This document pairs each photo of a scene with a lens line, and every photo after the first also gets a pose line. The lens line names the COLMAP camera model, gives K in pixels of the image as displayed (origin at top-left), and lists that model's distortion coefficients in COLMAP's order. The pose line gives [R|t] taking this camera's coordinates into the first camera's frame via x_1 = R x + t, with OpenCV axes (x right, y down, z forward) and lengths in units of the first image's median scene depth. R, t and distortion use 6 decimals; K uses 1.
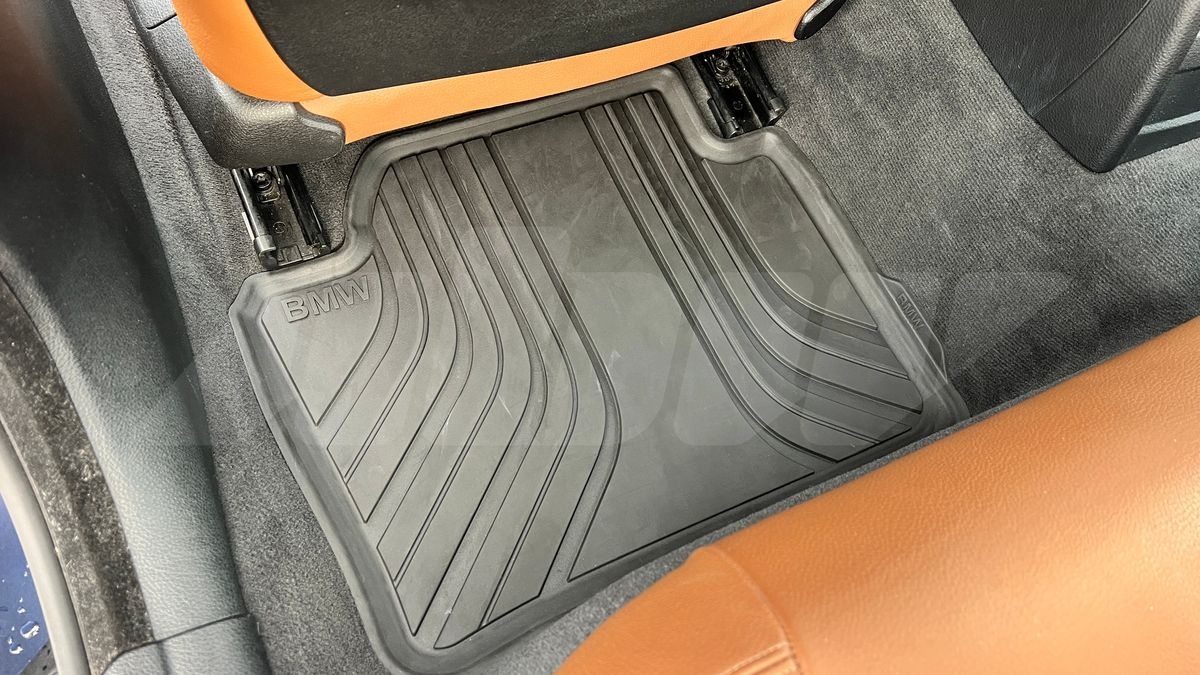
lens RADIAL K [[945.5, 0, 598.9], [0, 945.5, 342.8], [0, 0, 1]] dist [0.074539, -0.046848]
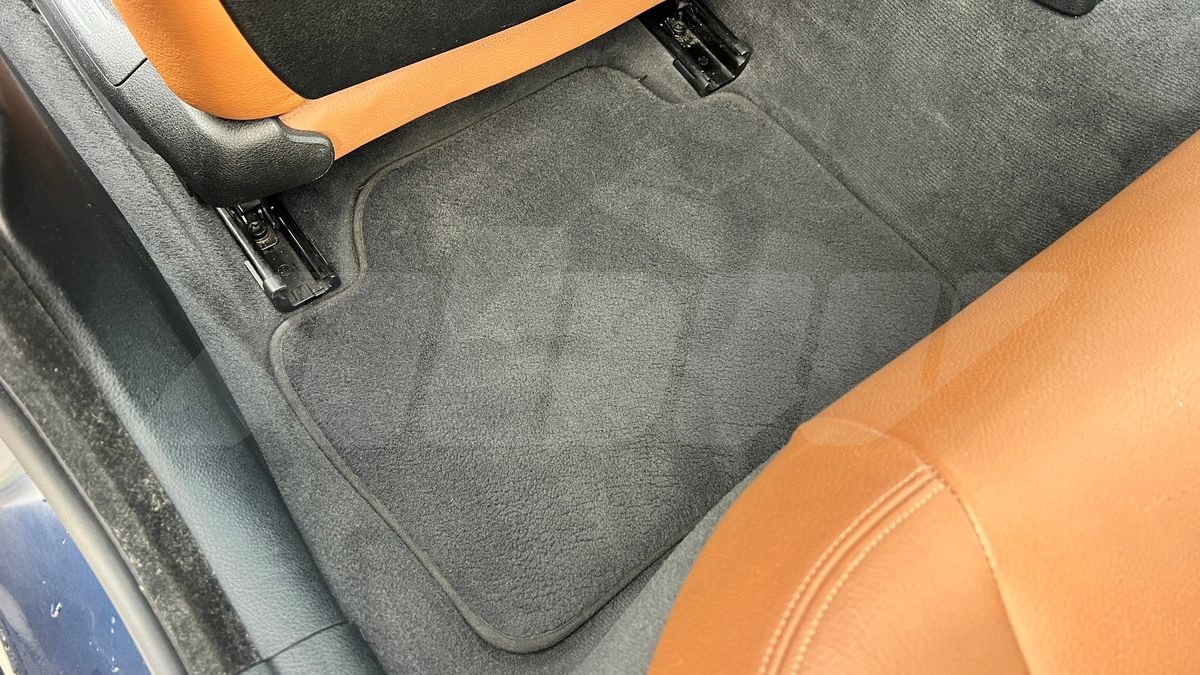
lens RADIAL K [[945.5, 0, 600.8], [0, 945.5, 333.8], [0, 0, 1]] dist [0.074539, -0.046848]
pose [[0.972679, -0.231783, 0.013141, -0.065819], [0.232147, 0.970597, -0.063628, 0.116972], [0.001993, 0.064940, 0.997887, 0.034761]]
